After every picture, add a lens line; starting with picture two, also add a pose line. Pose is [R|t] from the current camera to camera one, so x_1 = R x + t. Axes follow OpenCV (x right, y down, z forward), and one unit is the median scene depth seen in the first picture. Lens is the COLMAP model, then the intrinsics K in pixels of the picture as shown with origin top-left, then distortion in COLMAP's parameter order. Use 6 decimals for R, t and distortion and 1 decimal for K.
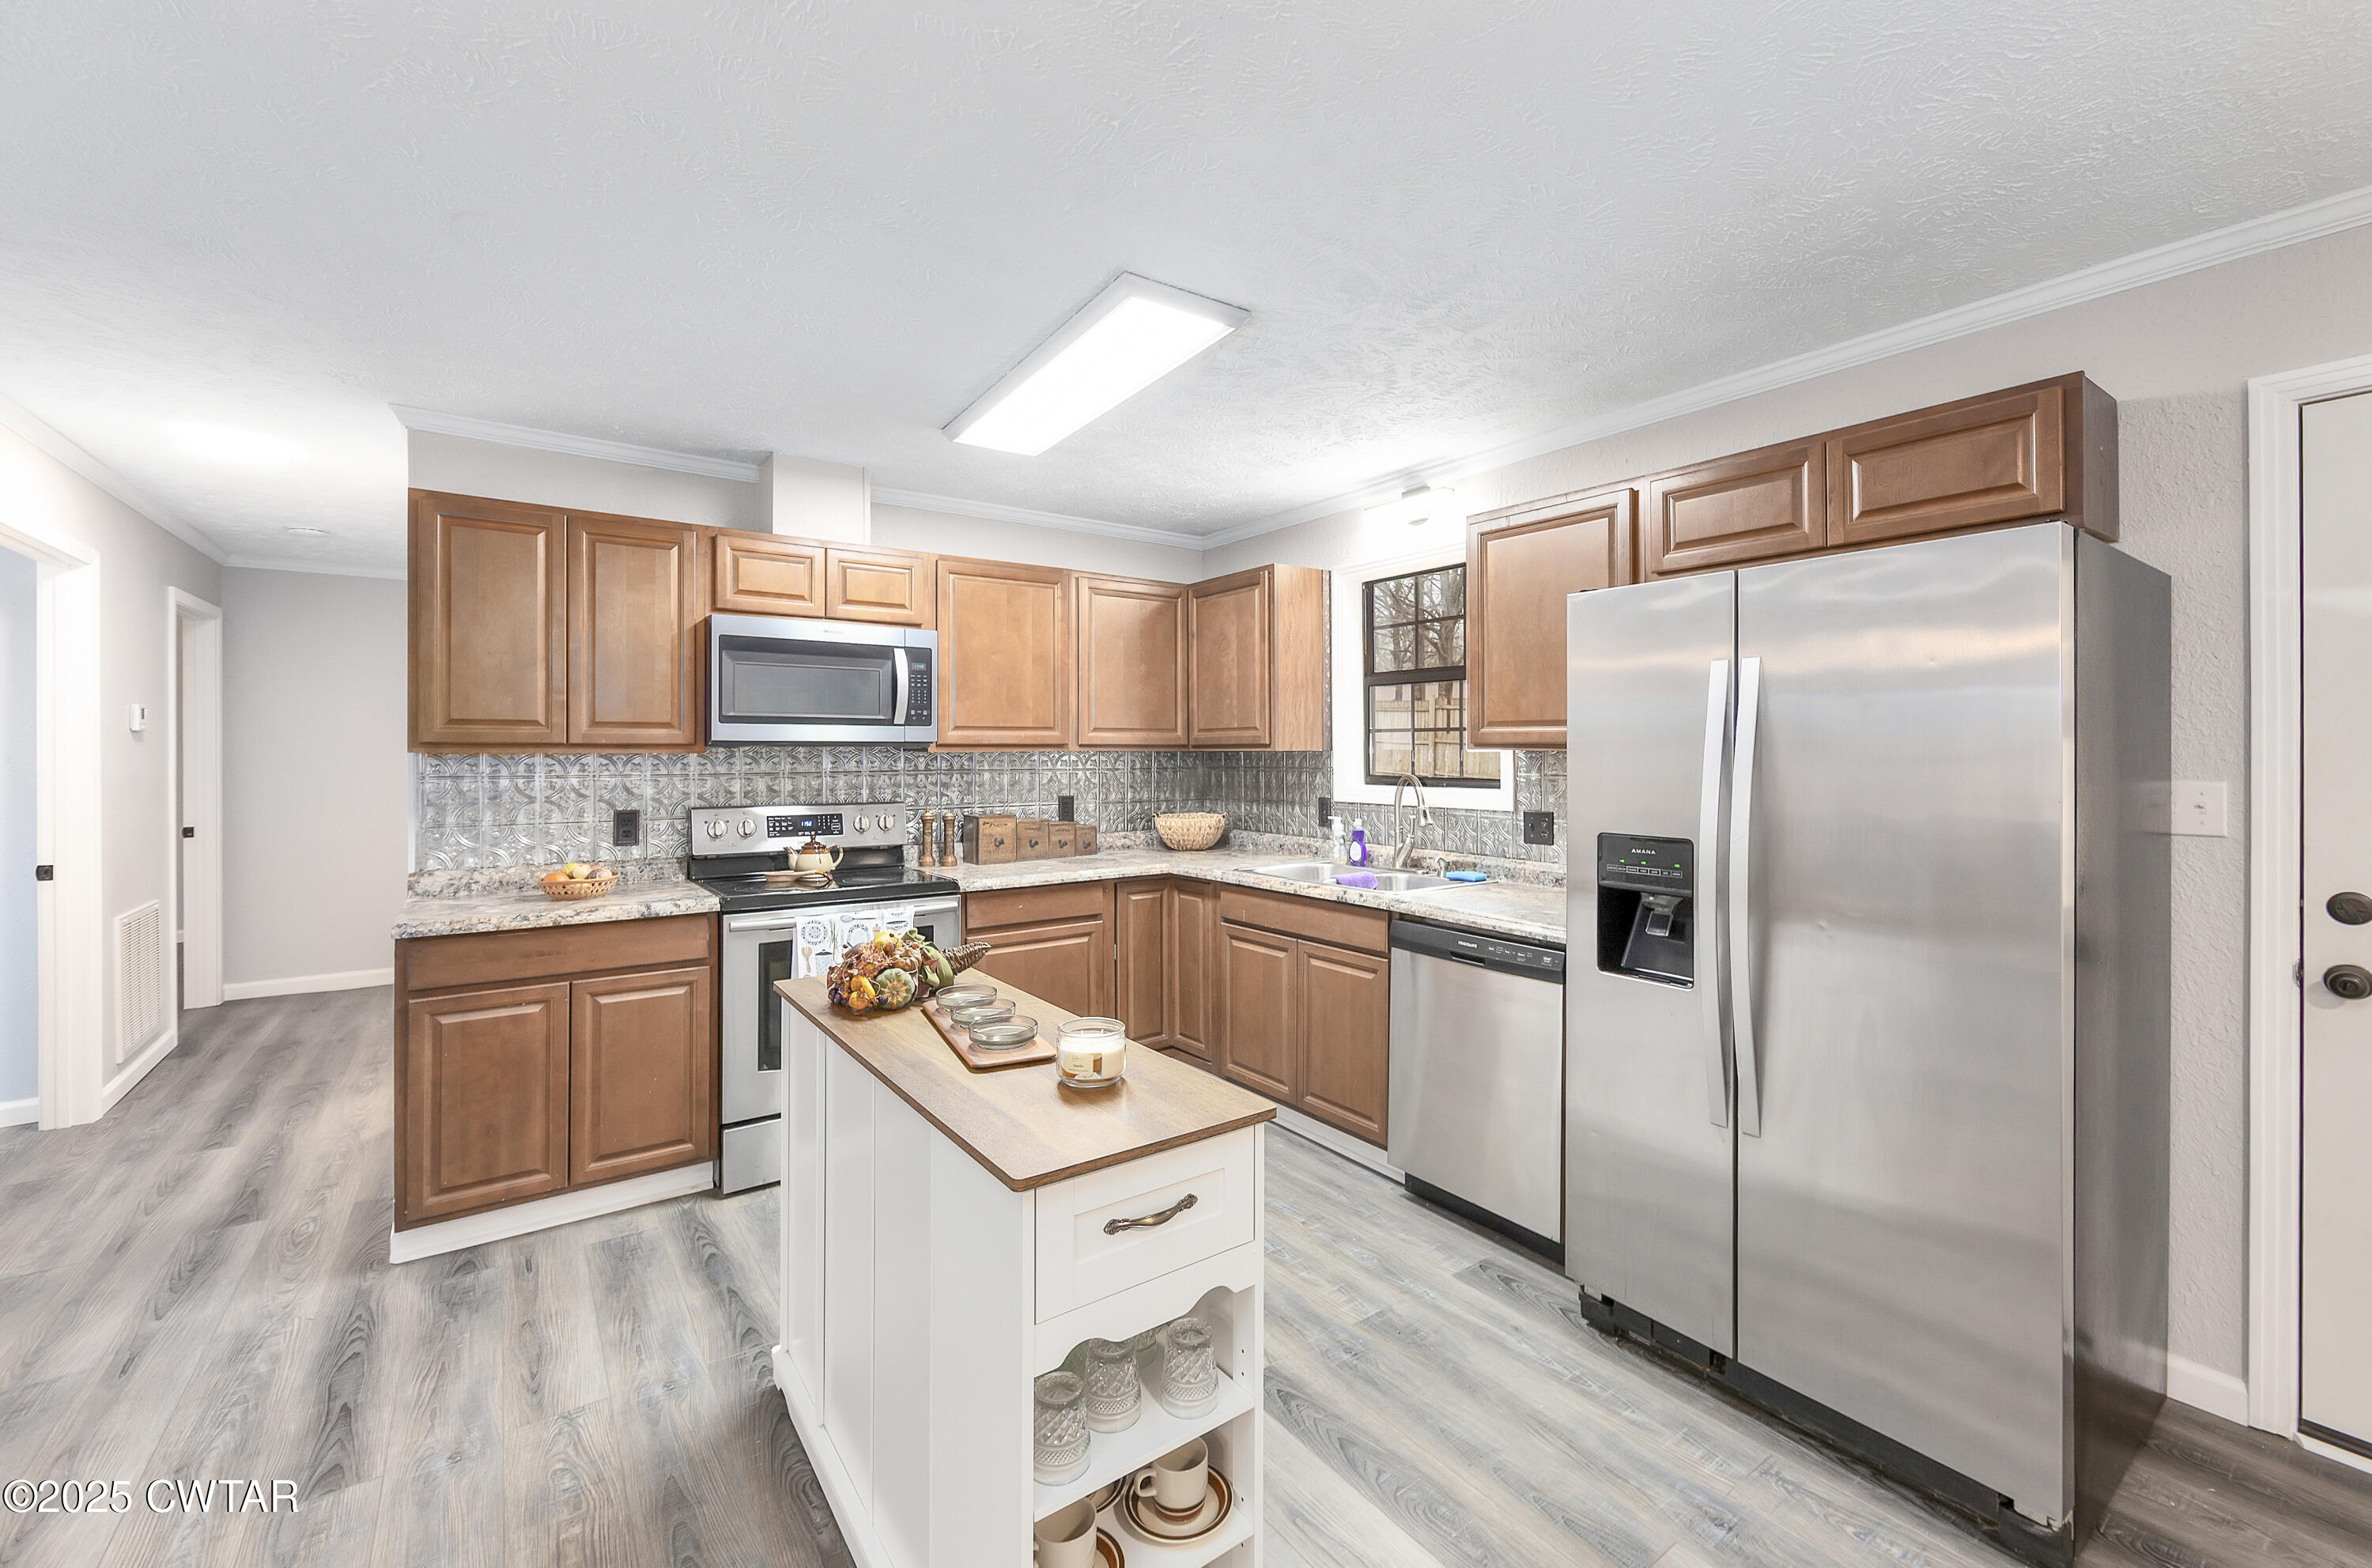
lens RADIAL K [[957.4, 0, 1227.3], [0, 957.4, 754.8], [0, 0, 1]] dist [-0.002892, -0.000203]
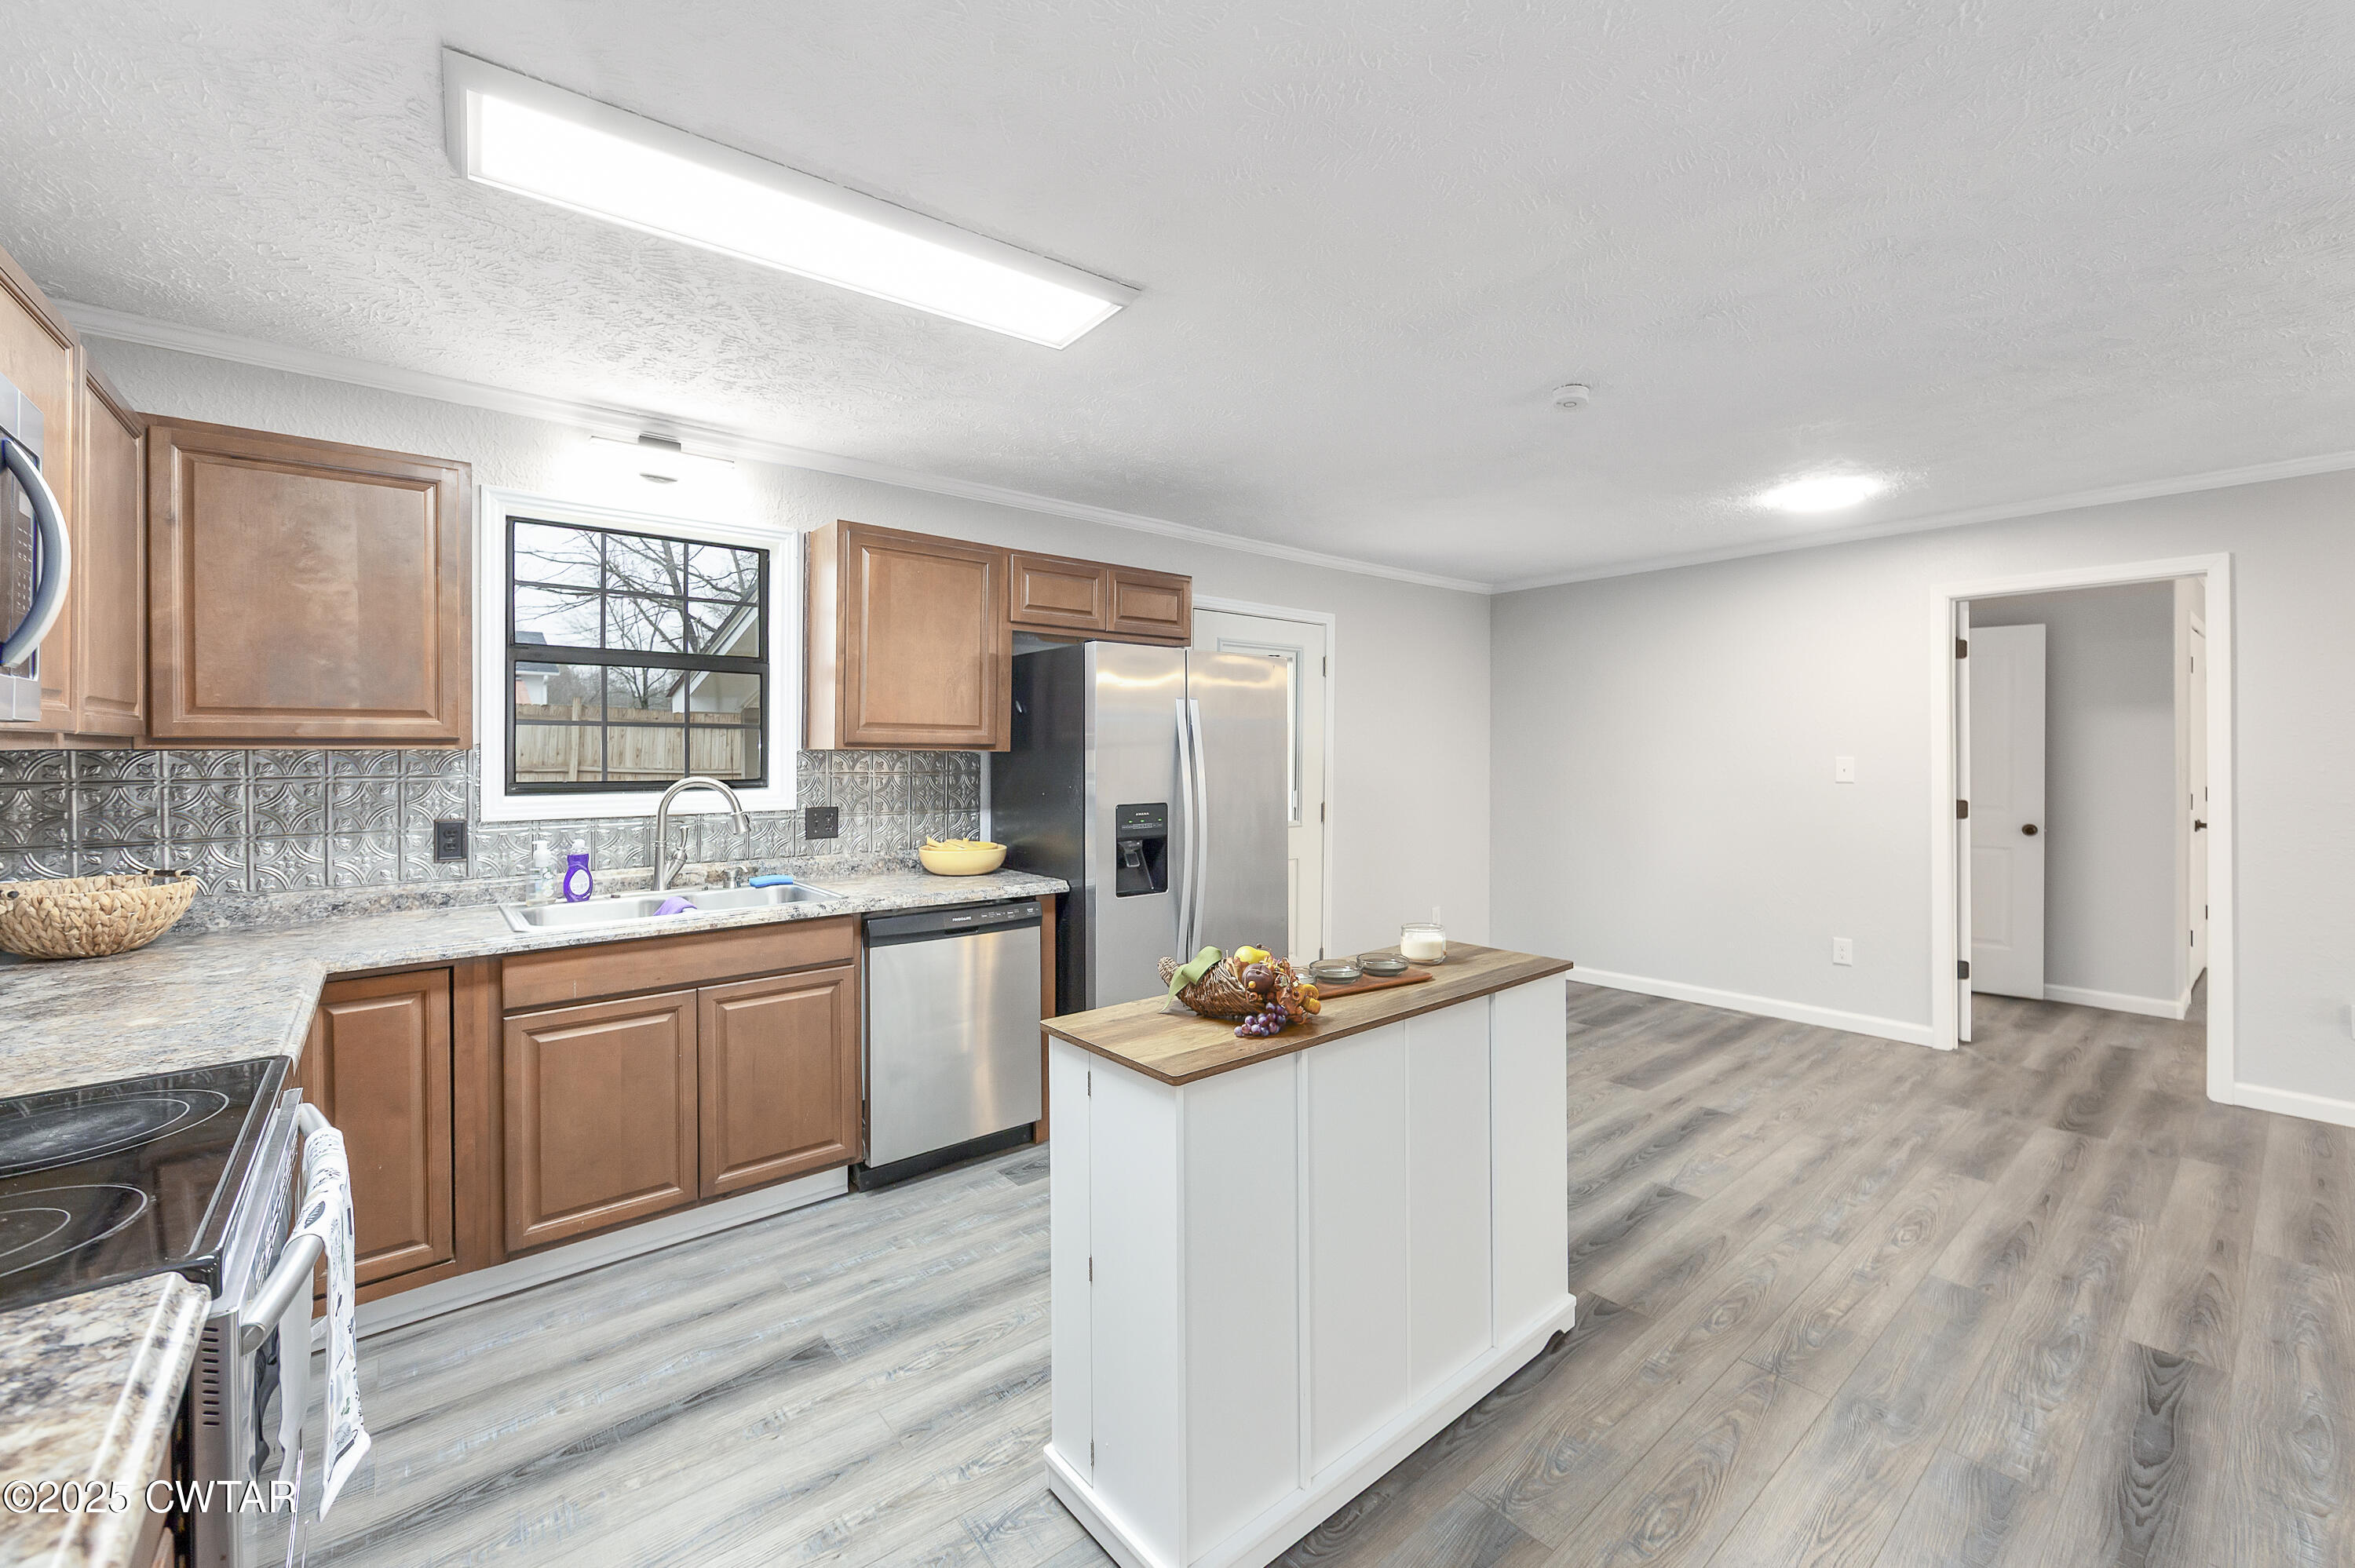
lens RADIAL K [[946.9, 0, 1191.6], [0, 946.9, 750.0], [0, 0, 1]] dist [-0.002726, 0.000018]
pose [[-0.047547, 0.000443, 0.998869, -0.731490], [0.003054, 0.999995, -0.000298, -0.002665], [-0.998864, 0.003037, -0.047548, 0.634394]]
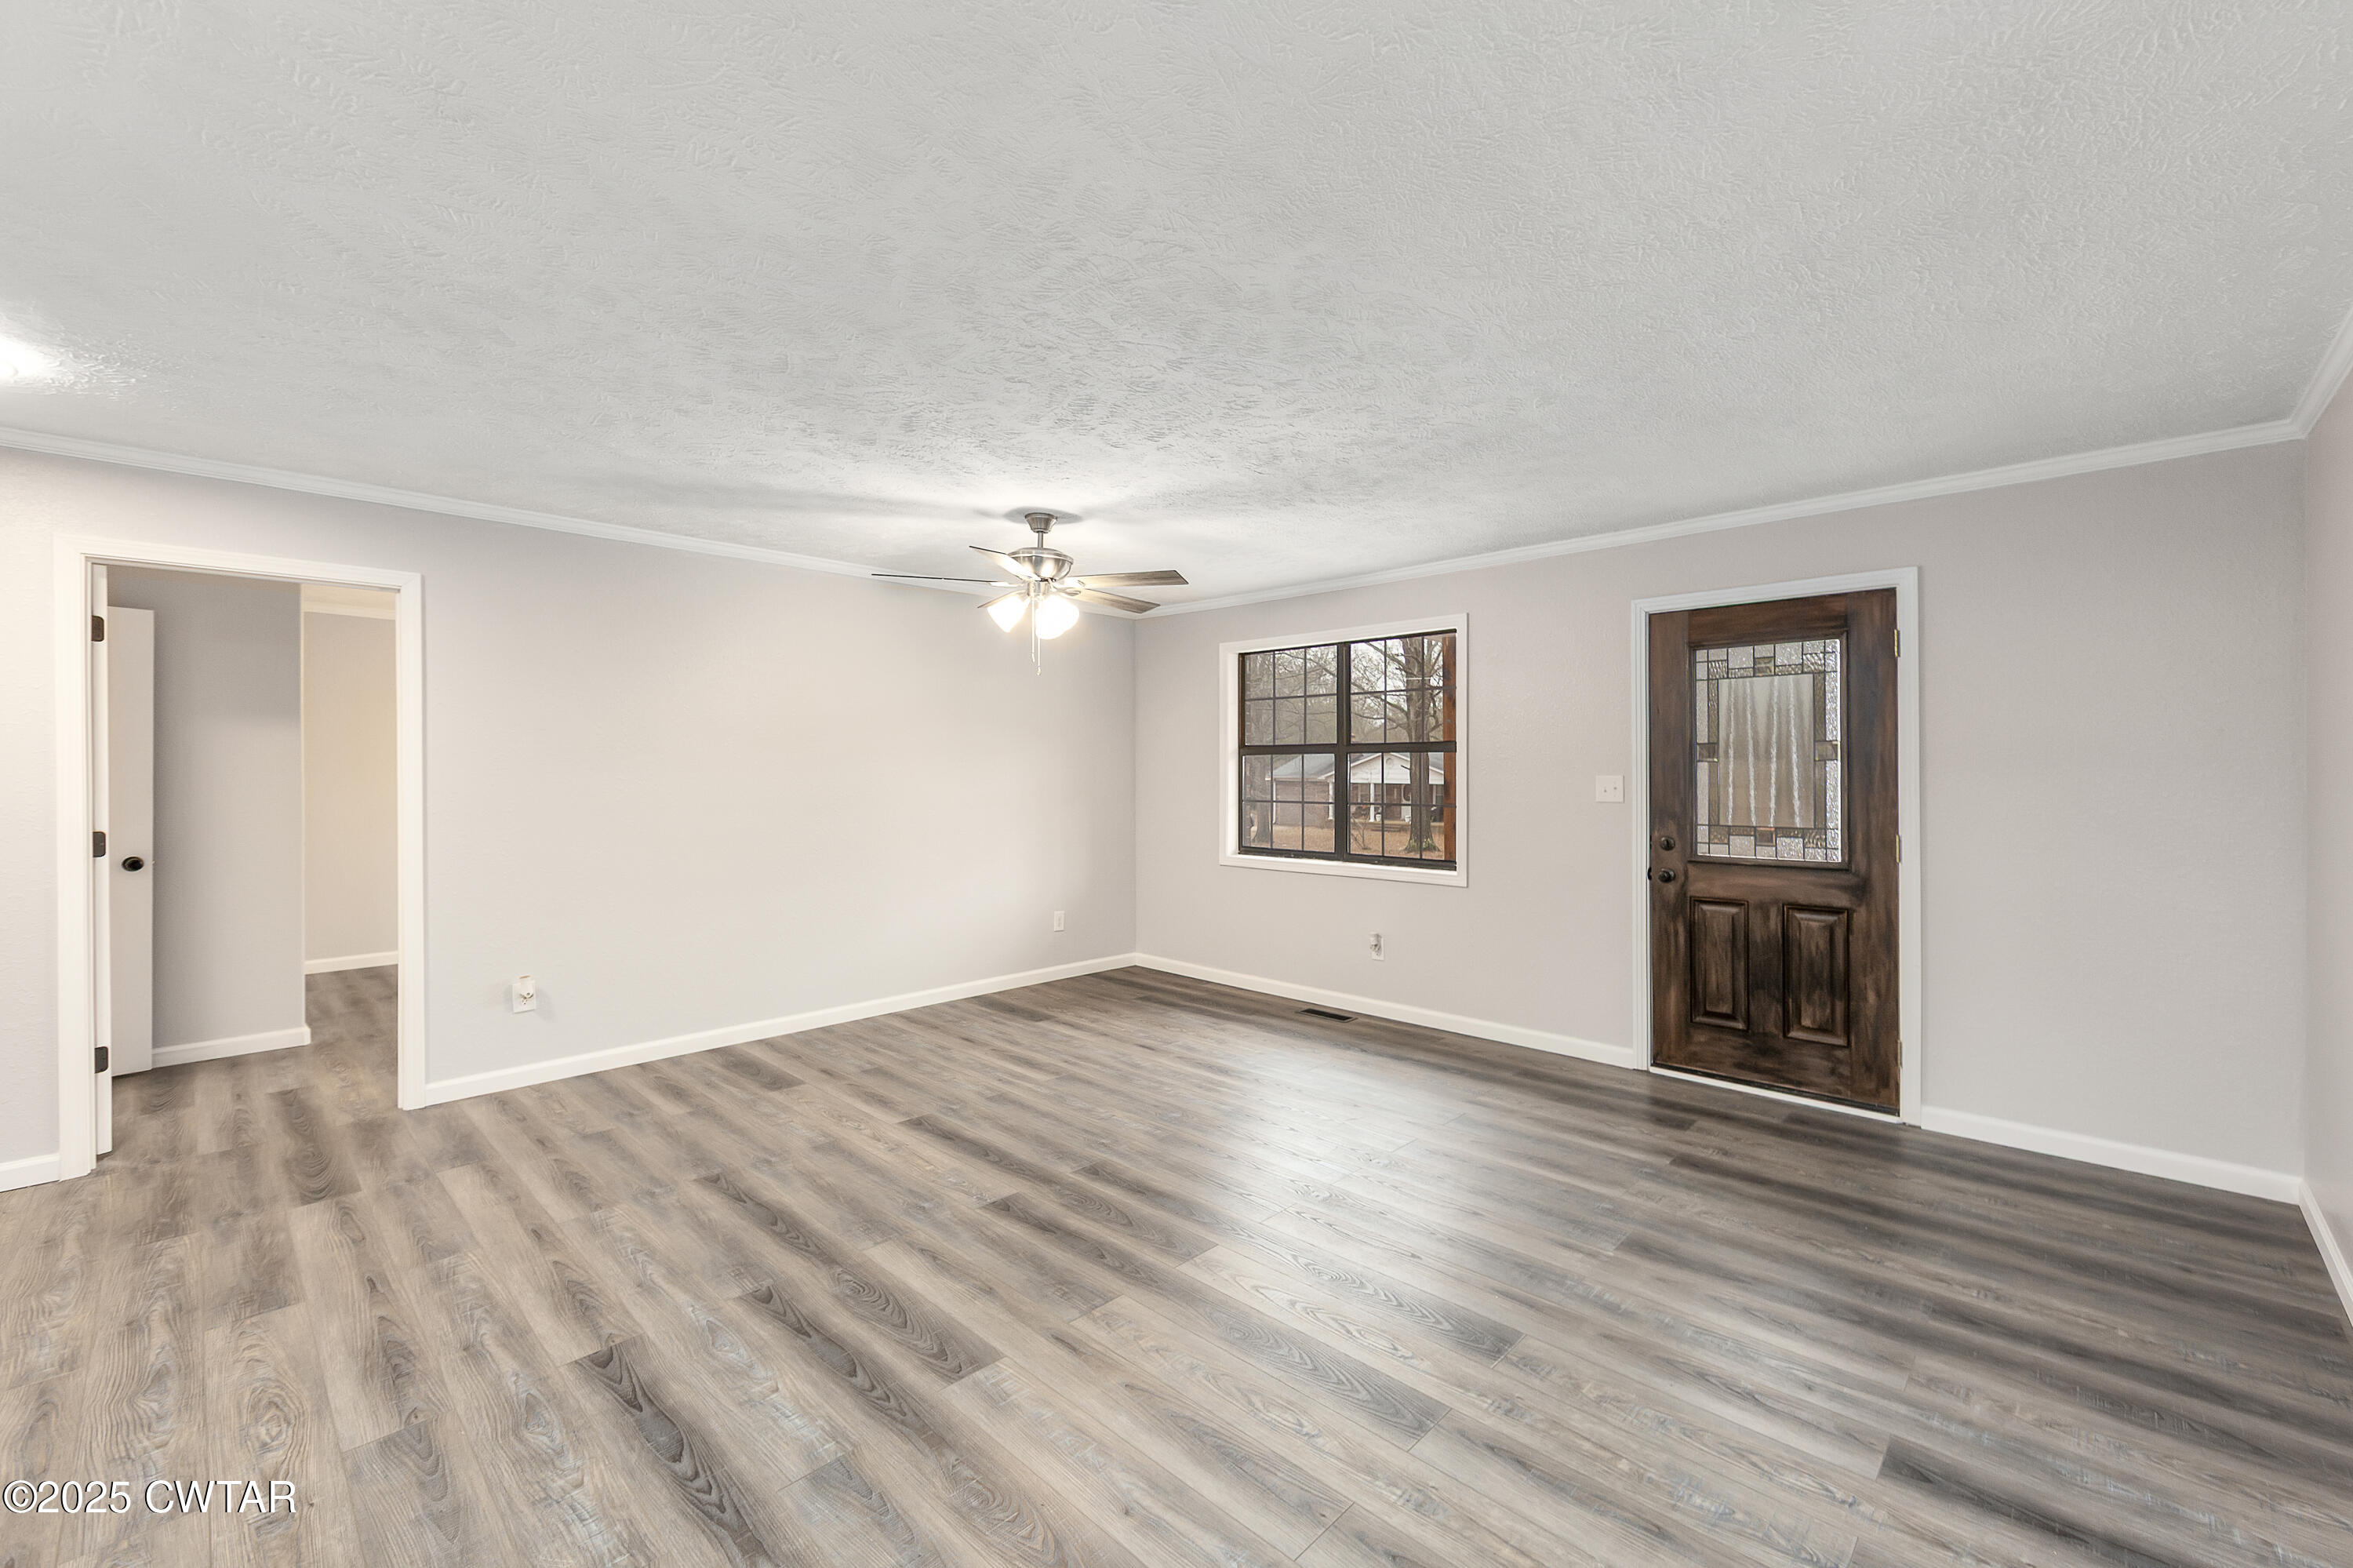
lens RADIAL K [[958.3, 0, 1217.7], [0, 958.3, 766.8], [0, 0, 1]] dist [-0.002886, -0.000181]
pose [[-0.984824, -0.001182, -0.173551, -0.433574], [-0.001822, 0.999992, 0.003529, -0.002510], [0.173545, 0.003792, -0.984819, 0.673572]]
